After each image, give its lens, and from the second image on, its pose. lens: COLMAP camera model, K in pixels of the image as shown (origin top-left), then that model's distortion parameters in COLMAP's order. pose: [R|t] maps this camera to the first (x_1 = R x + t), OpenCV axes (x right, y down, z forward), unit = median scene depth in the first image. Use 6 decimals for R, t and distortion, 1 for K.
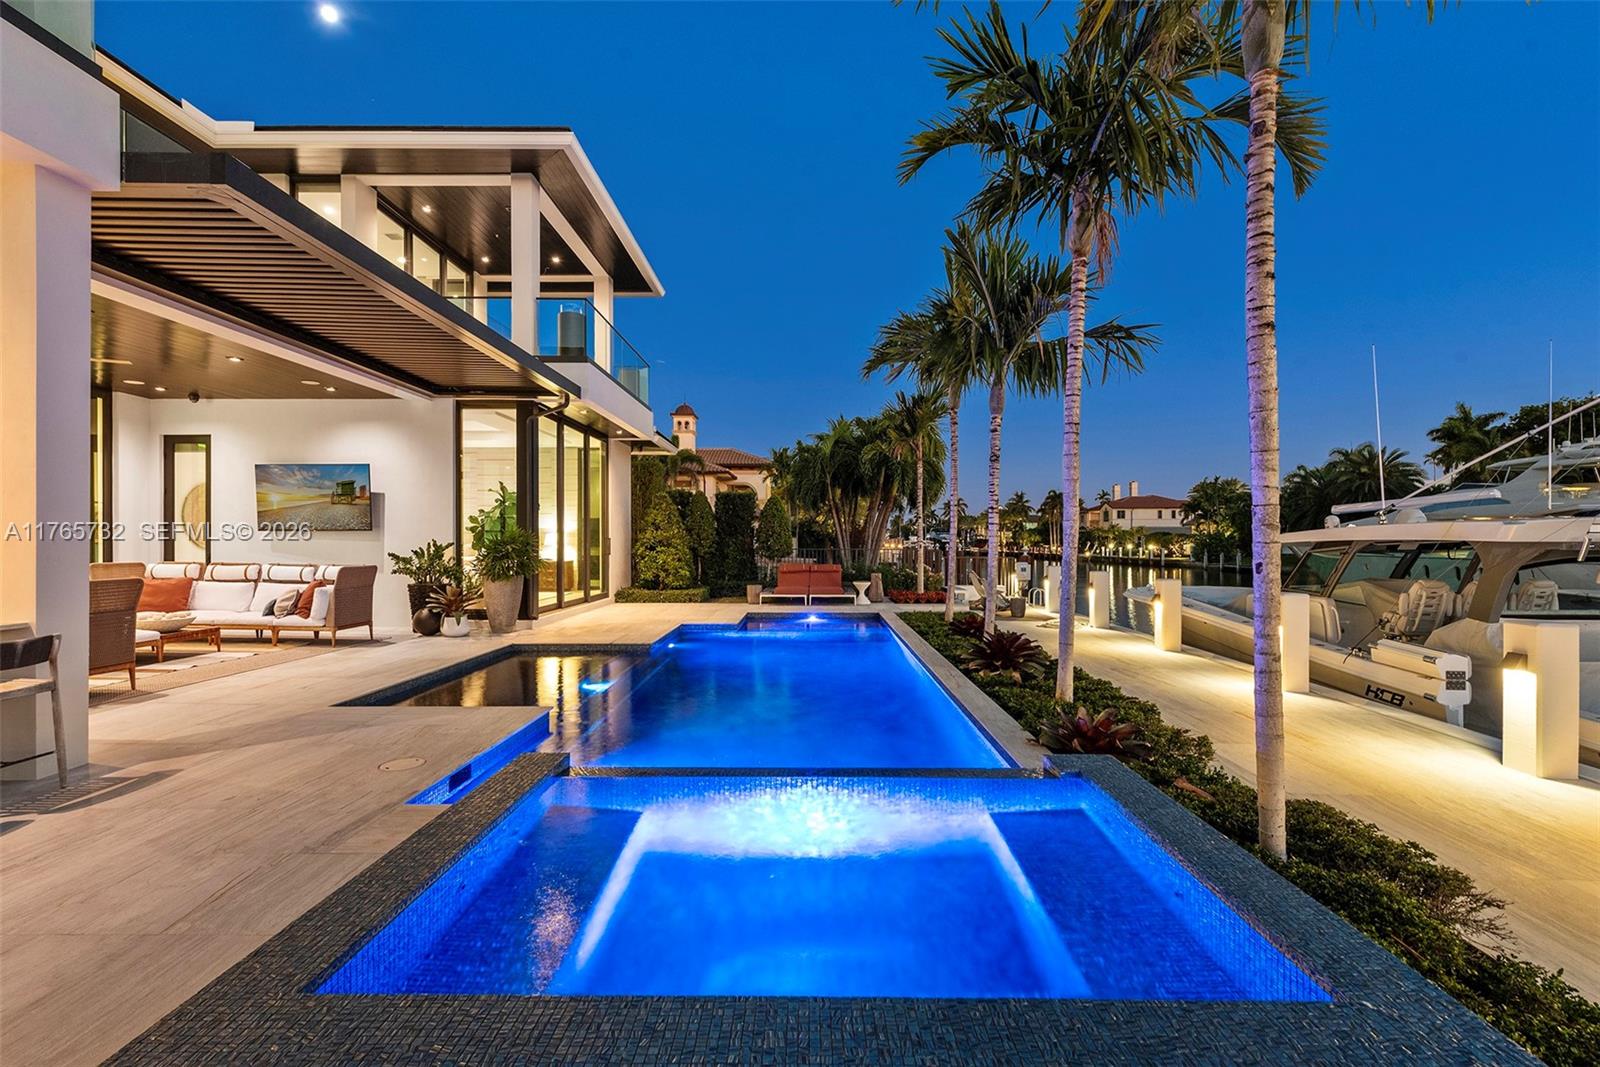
lens RADIAL K [[706.7, 0, 800.0], [0, 706.7, 533.5], [0, 0, 1]] dist [0.001737, 0.000118]
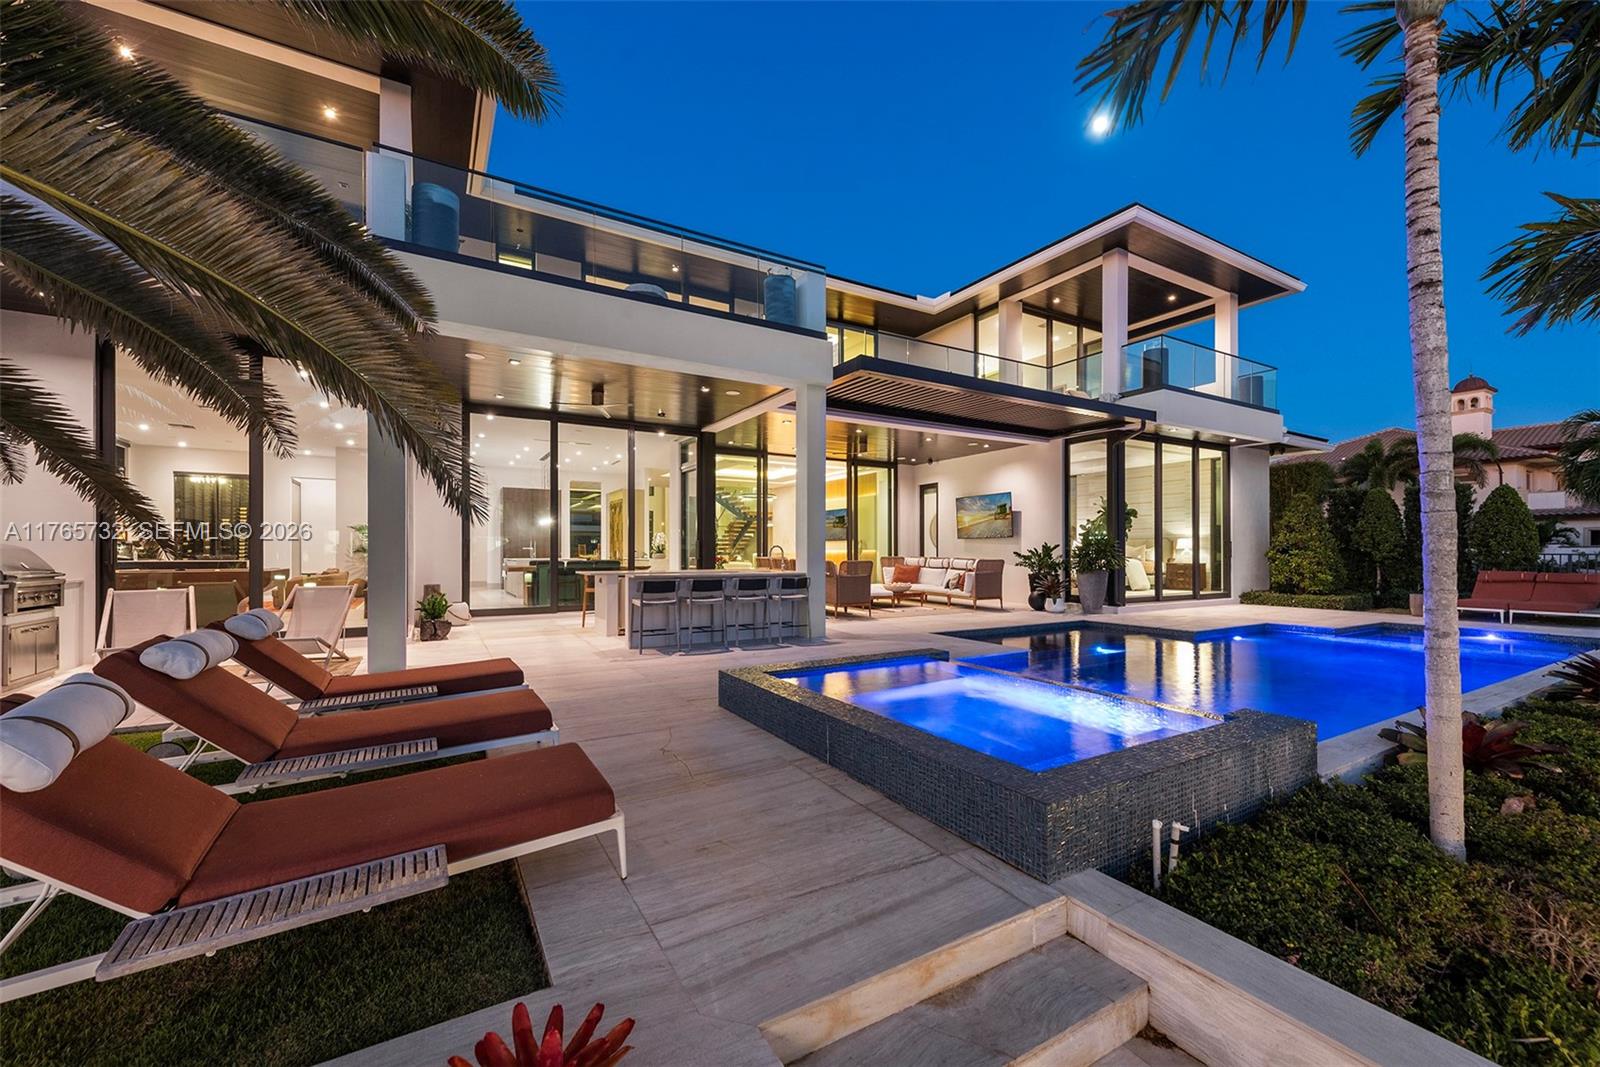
lens RADIAL K [[633.4, 0, 800.0], [0, 633.4, 533.5], [0, 0, 1]] dist [-0.000212, -0.000011]
pose [[0.498834, -0.026175, -0.866302, 0.304332], [0.009243, 0.999648, -0.024881, 0.016601], [0.866648, 0.004404, 0.498900, -0.038251]]
